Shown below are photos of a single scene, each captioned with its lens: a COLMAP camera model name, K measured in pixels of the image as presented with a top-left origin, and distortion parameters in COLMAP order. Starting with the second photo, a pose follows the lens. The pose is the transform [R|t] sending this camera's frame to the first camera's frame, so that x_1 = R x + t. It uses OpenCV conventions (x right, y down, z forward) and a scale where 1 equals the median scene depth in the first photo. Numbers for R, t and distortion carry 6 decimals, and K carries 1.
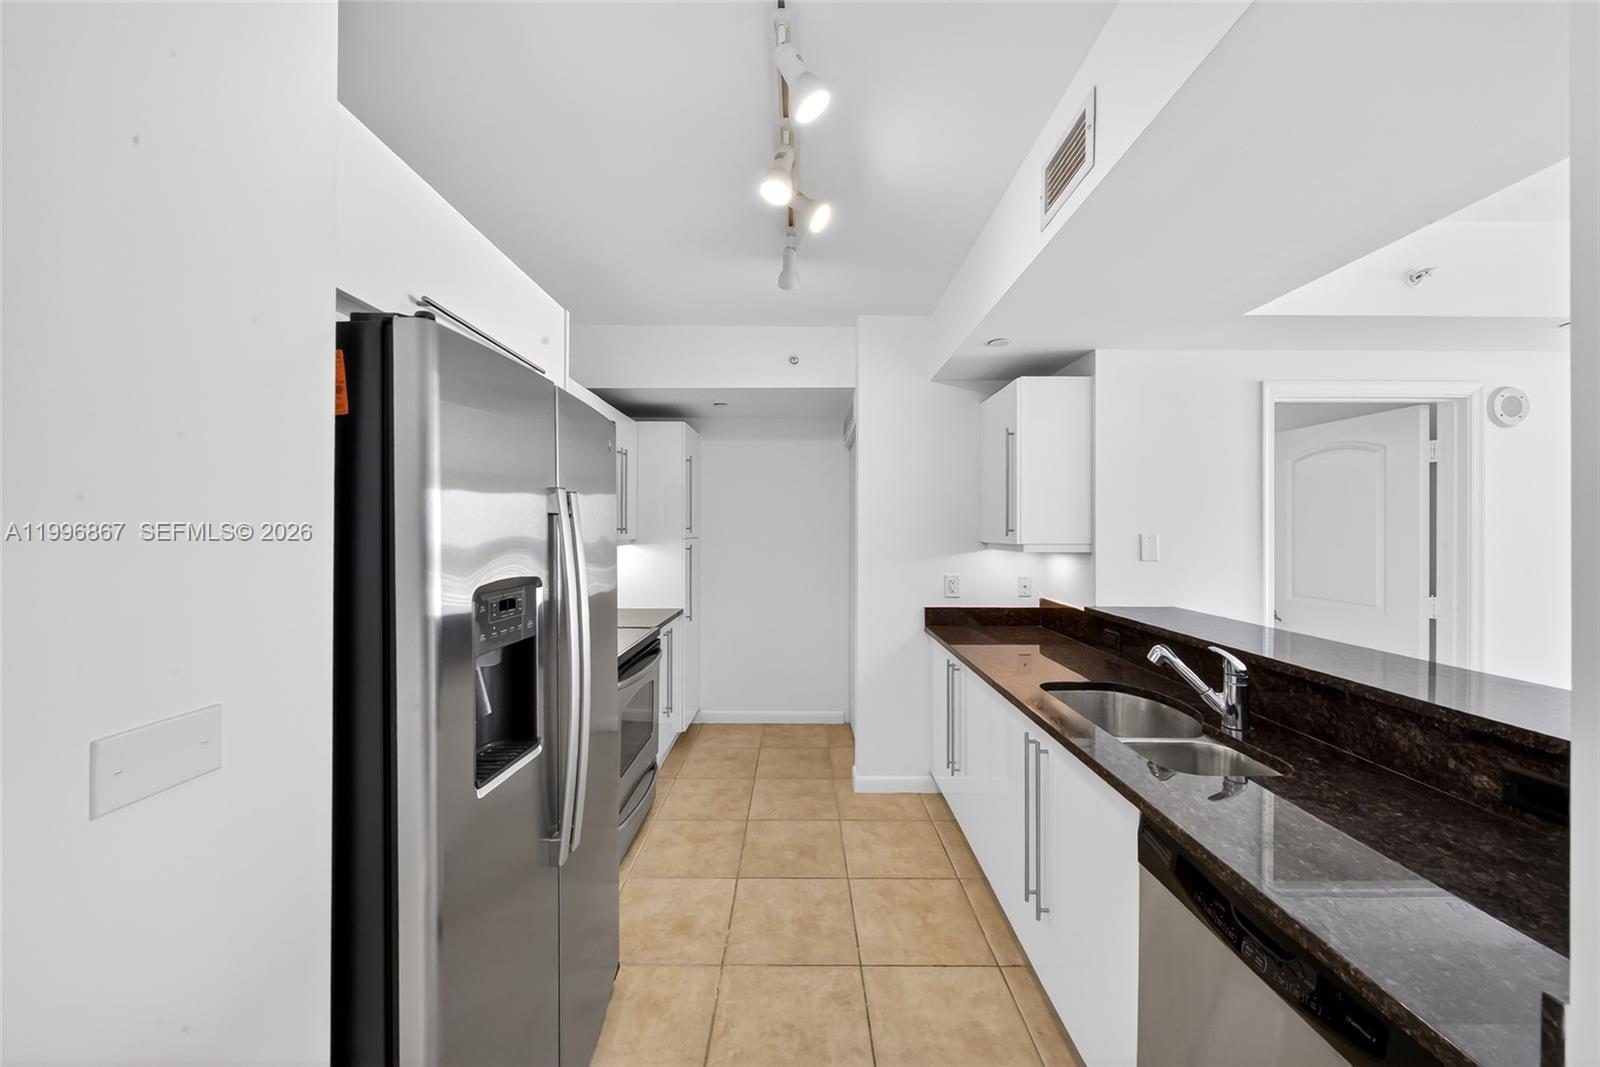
lens RADIAL K [[551.7, 0, 804.1], [0, 551.7, 533.6], [0, 0, 1]] dist [-0.006246, 0.000013]
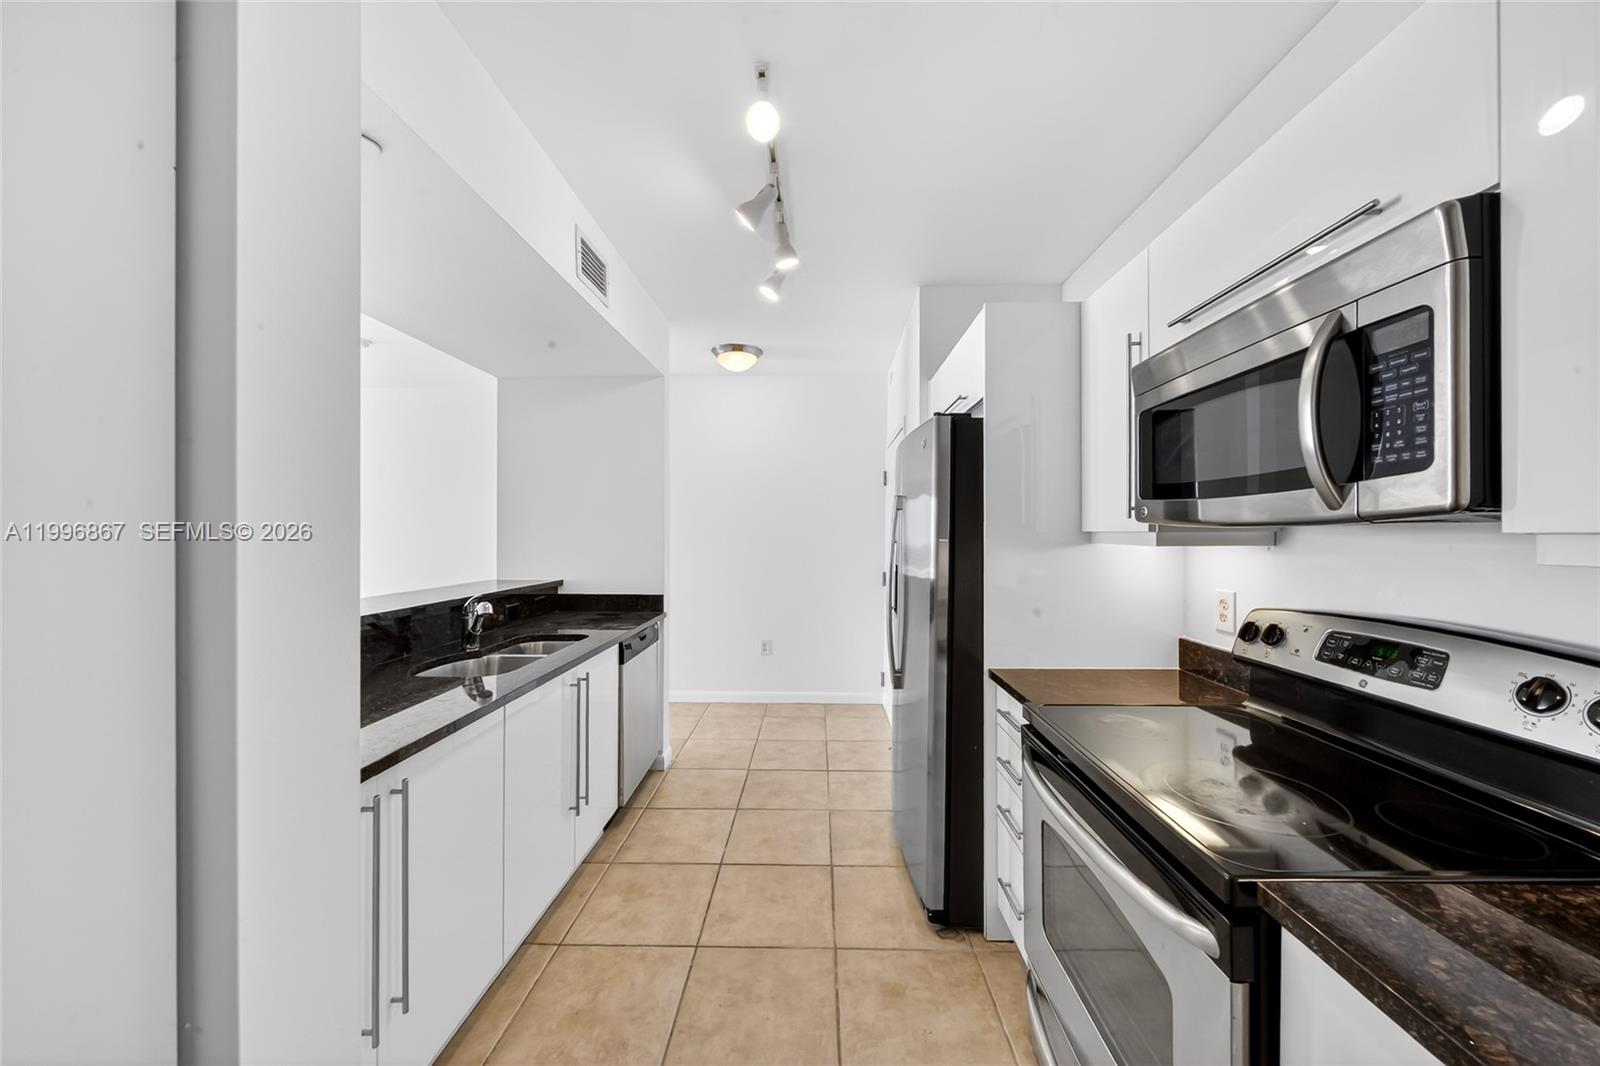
lens RADIAL K [[551.7, 0, 804.1], [0, 551.7, 533.1], [0, 0, 1]] dist [-0.006246, 0.000013]
pose [[-0.999328, -0.011959, 0.034662, -0.115525], [-0.011855, 0.999925, 0.003194, 0.026978], [-0.034698, 0.002781, -0.999394, 1.954471]]
